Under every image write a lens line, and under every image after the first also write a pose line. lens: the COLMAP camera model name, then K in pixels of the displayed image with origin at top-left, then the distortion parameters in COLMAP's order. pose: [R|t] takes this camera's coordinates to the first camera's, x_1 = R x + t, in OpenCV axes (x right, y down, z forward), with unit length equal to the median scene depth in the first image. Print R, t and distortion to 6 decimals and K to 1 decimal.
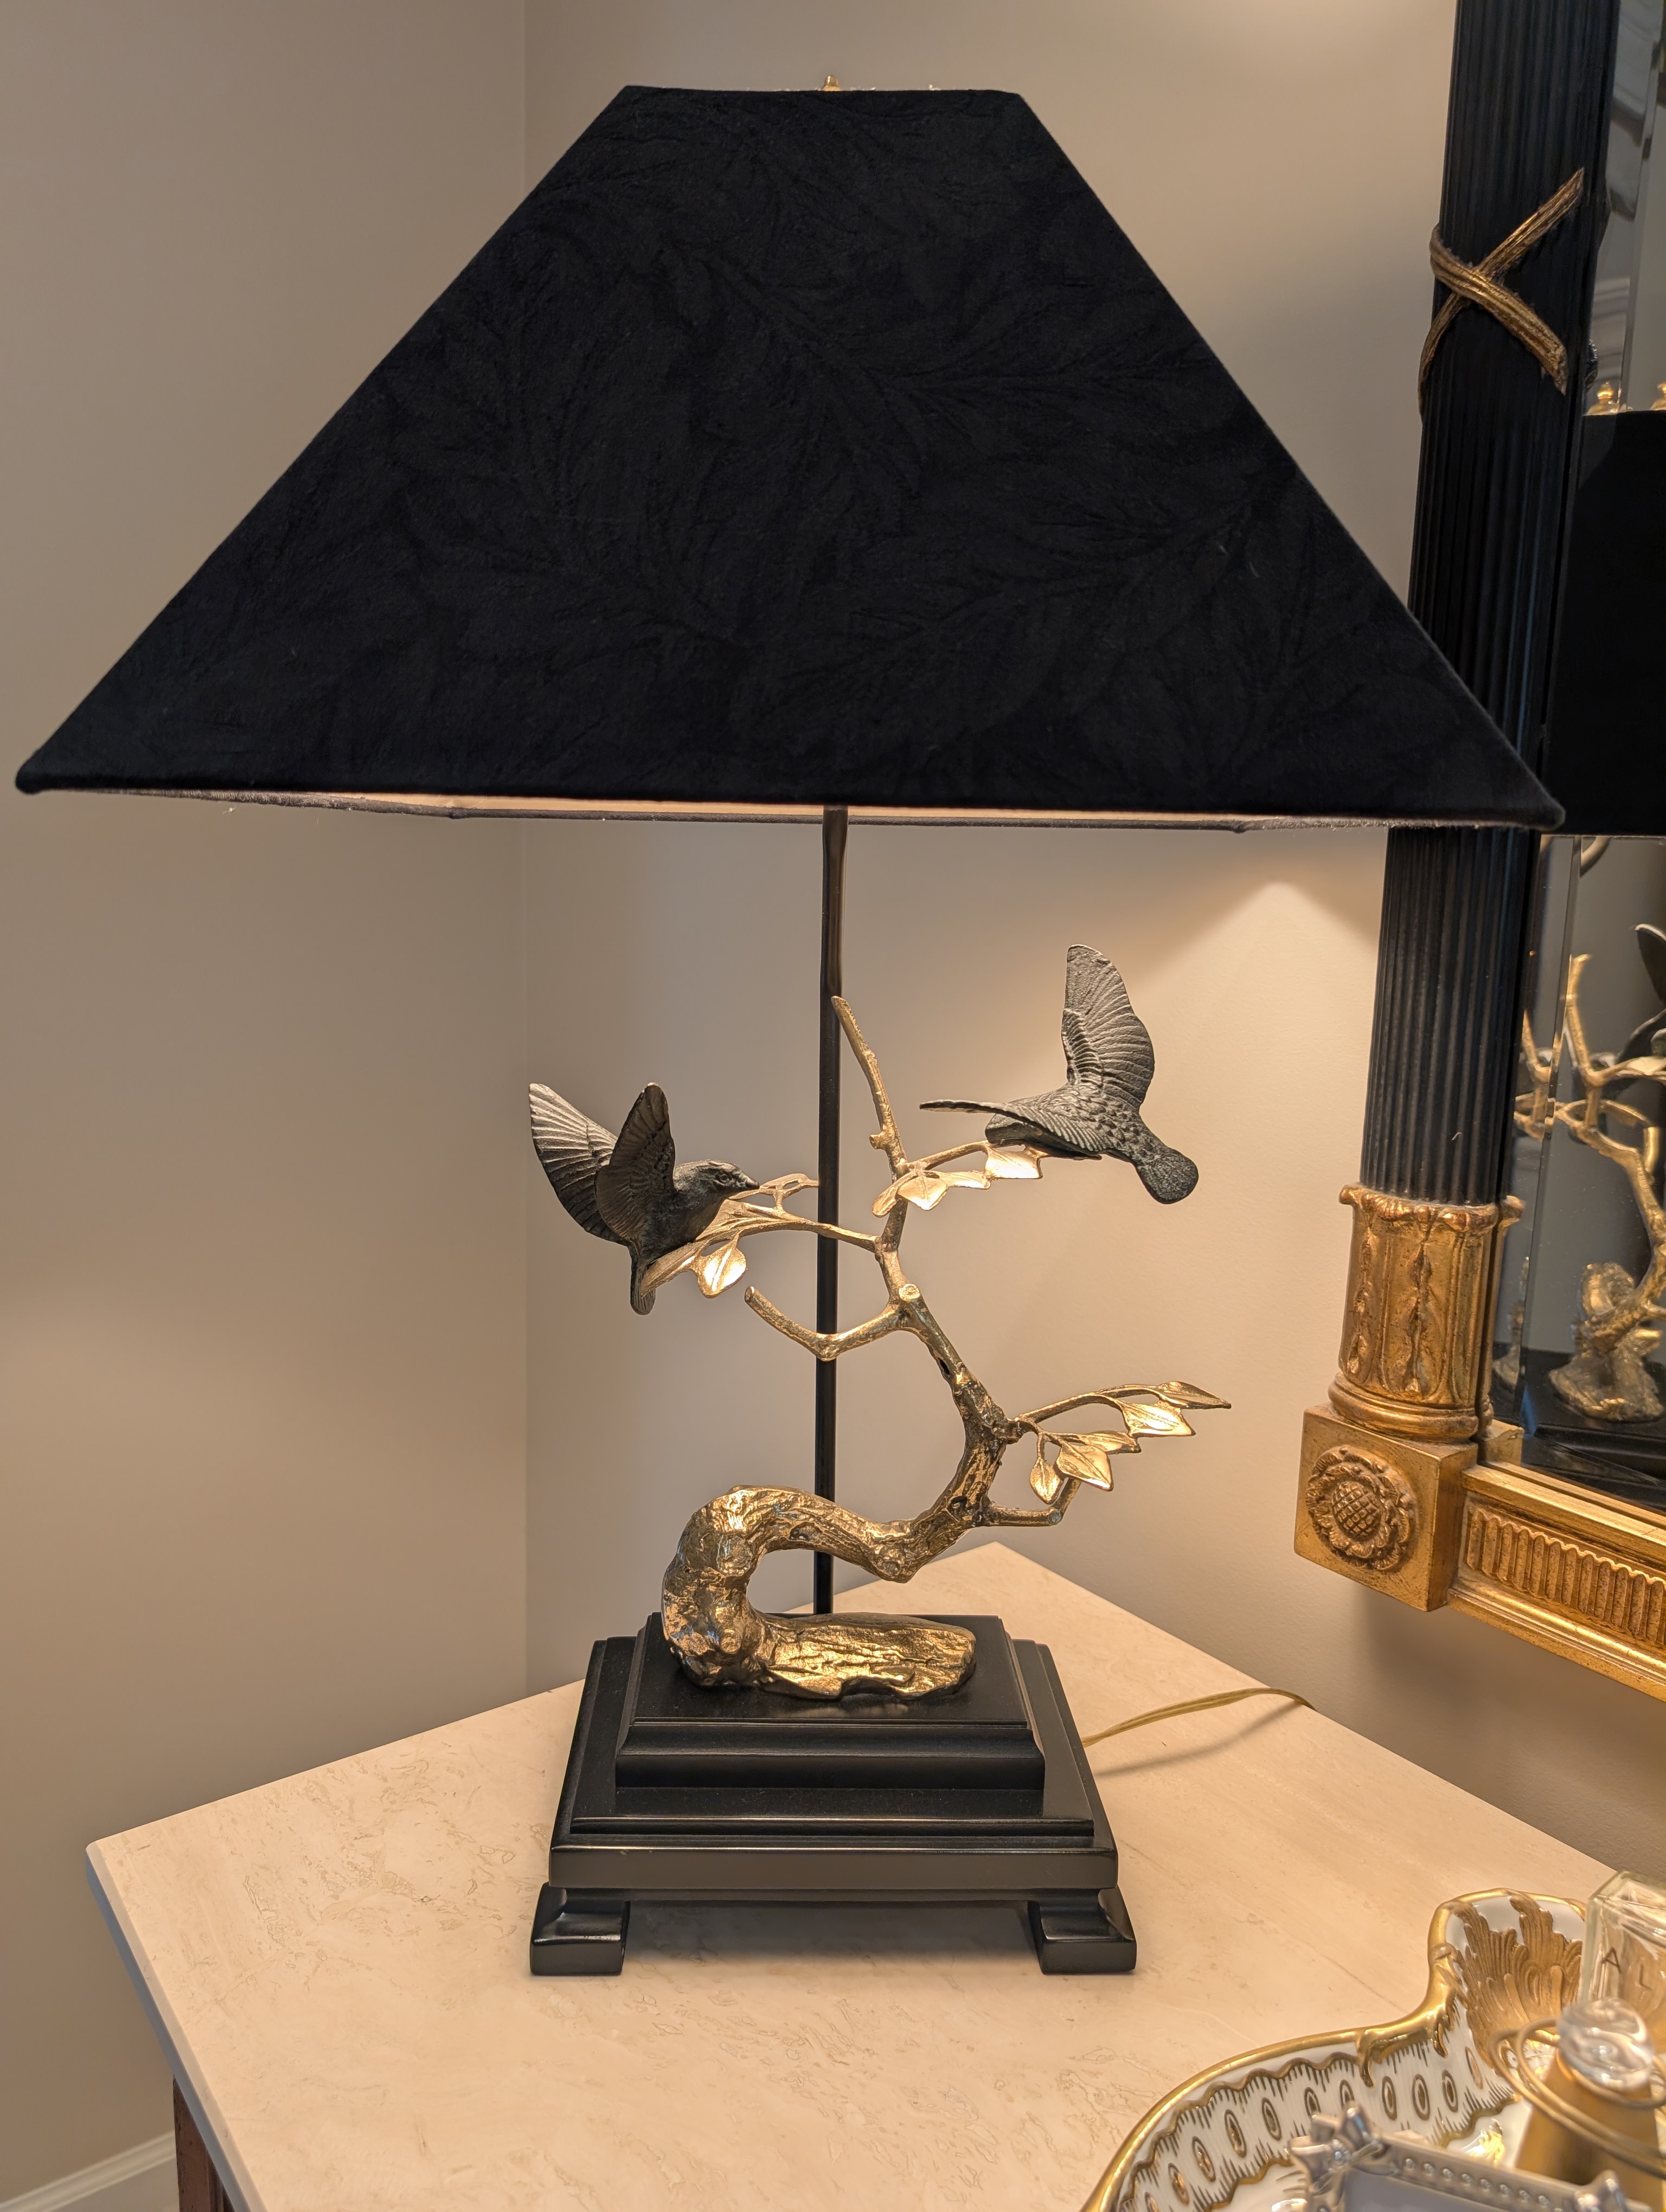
lens RADIAL K [[1556.5, 0, 823.6], [0, 1556.5, 1111.8], [0, 0, 1]] dist [0.077704, -0.001620]
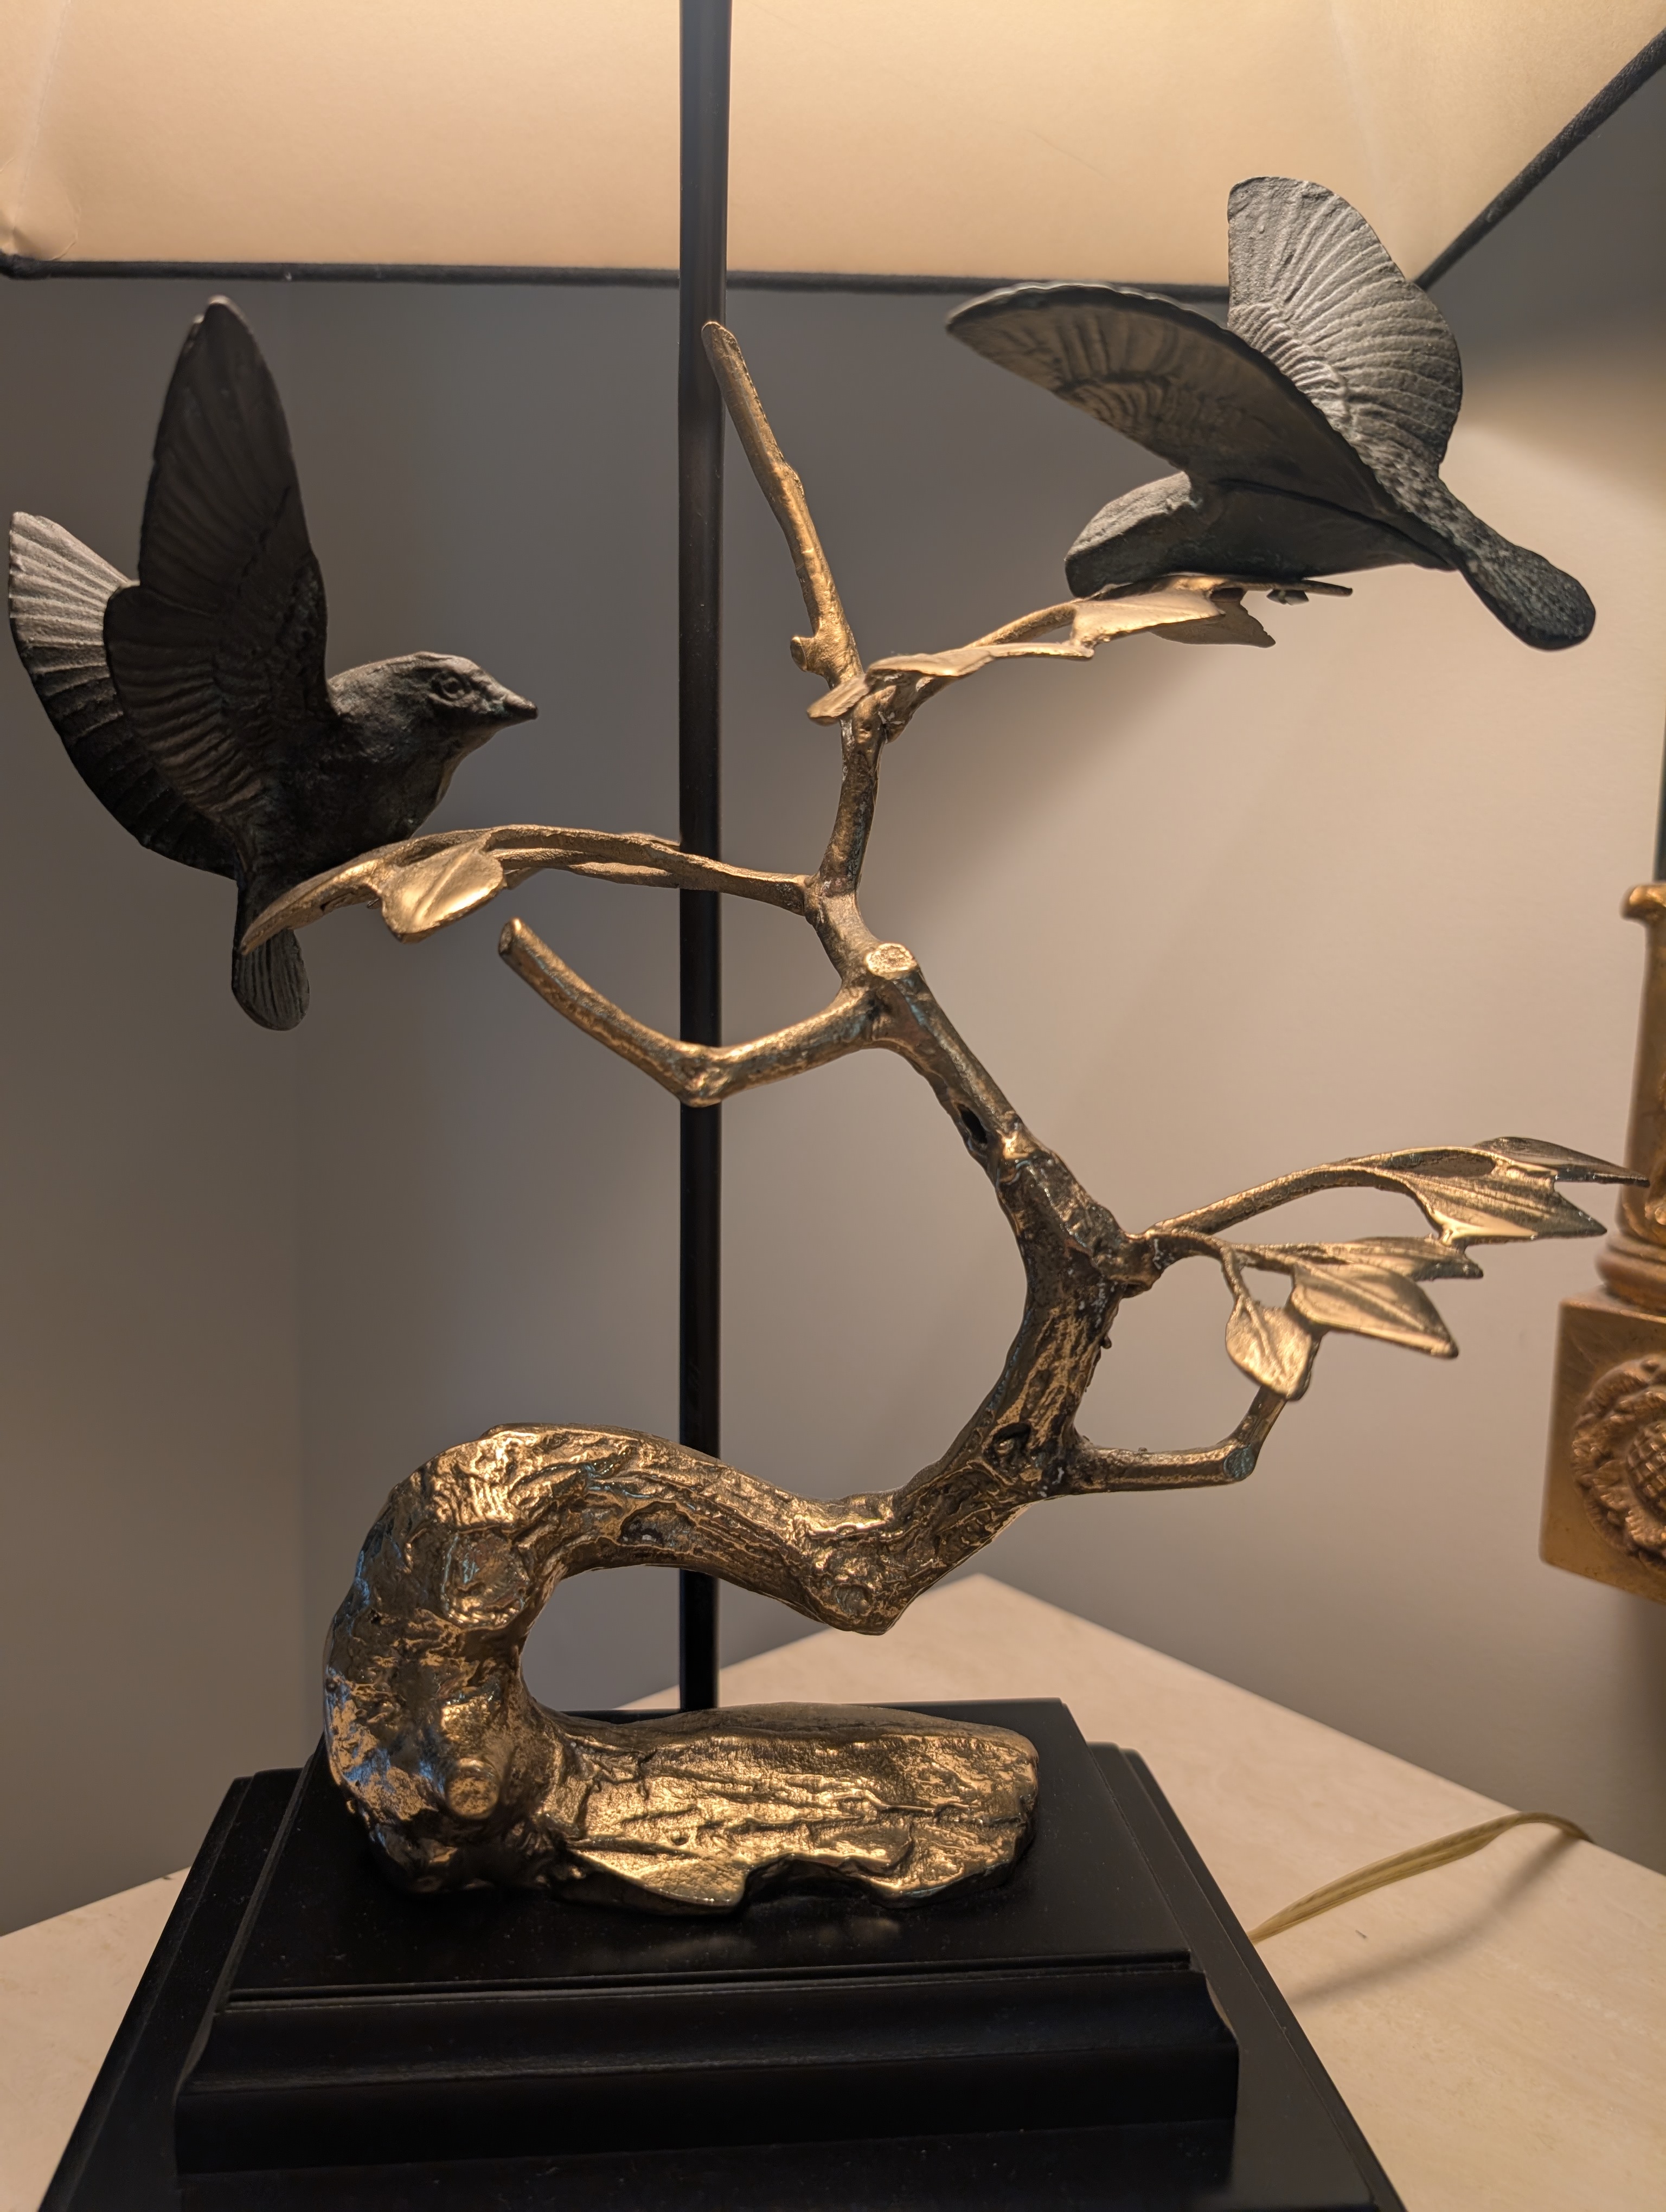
lens RADIAL K [[1594.0, 0, 794.4], [0, 1594.0, 1102.6], [0, 0, 1]] dist [0.012788, 0.001262]
pose [[0.997666, -0.011851, 0.067248, -0.001625], [0.015073, 0.998752, -0.047620, 0.177052], [-0.066600, 0.048522, 0.996599, 0.561223]]
